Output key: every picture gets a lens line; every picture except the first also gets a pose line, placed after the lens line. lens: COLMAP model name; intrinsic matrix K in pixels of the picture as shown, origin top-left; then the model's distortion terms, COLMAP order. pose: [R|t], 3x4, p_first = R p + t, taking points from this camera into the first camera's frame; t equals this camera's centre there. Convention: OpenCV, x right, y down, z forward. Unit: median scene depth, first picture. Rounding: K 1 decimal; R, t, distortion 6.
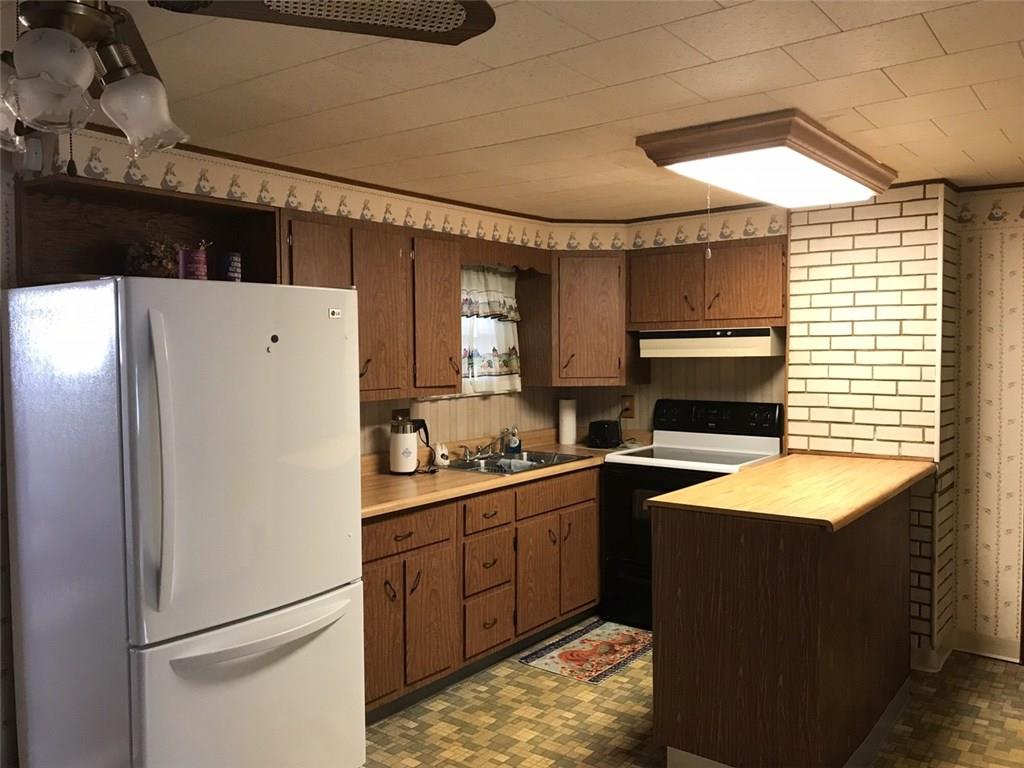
lens RADIAL K [[863.9, 0, 512.0], [0, 863.9, 384.0], [0, 0, 1]] dist [0.173881, -0.005202]
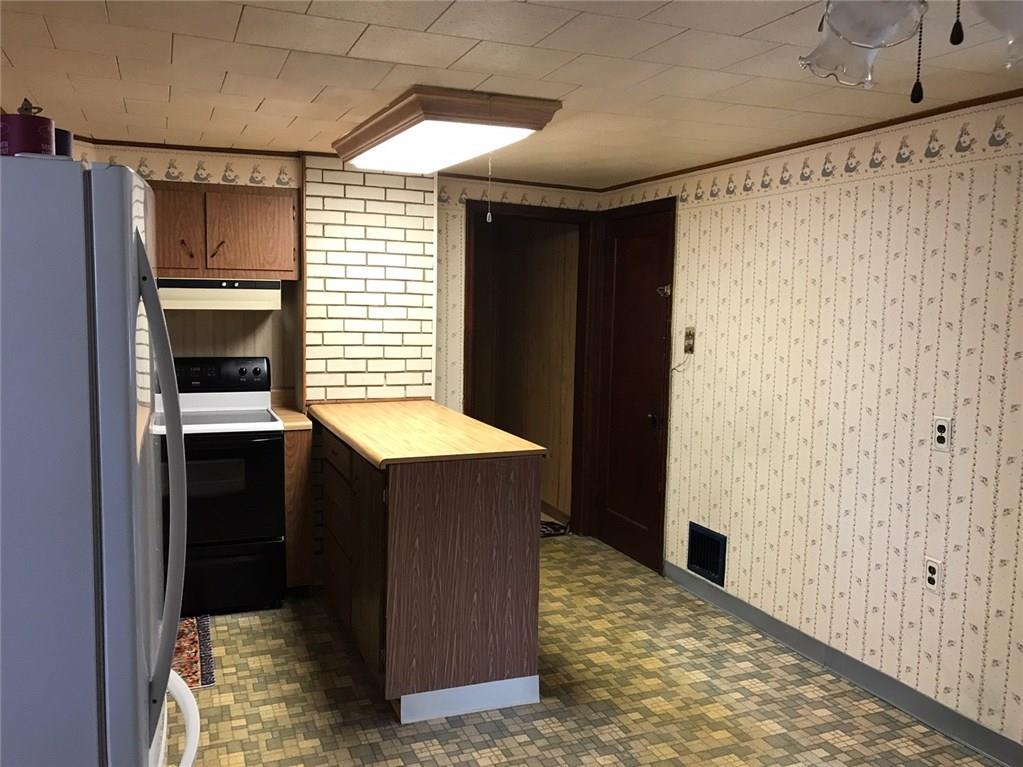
lens RADIAL K [[845.4, 0, 511.5], [0, 845.4, 383.5], [0, 0, 1]] dist [-0.000354, -0.004810]
pose [[0.526187, -0.065775, 0.847821, -0.407956], [0.014131, 0.997543, 0.068621, -0.011021], [-0.850251, -0.024127, 0.525824, 0.291472]]
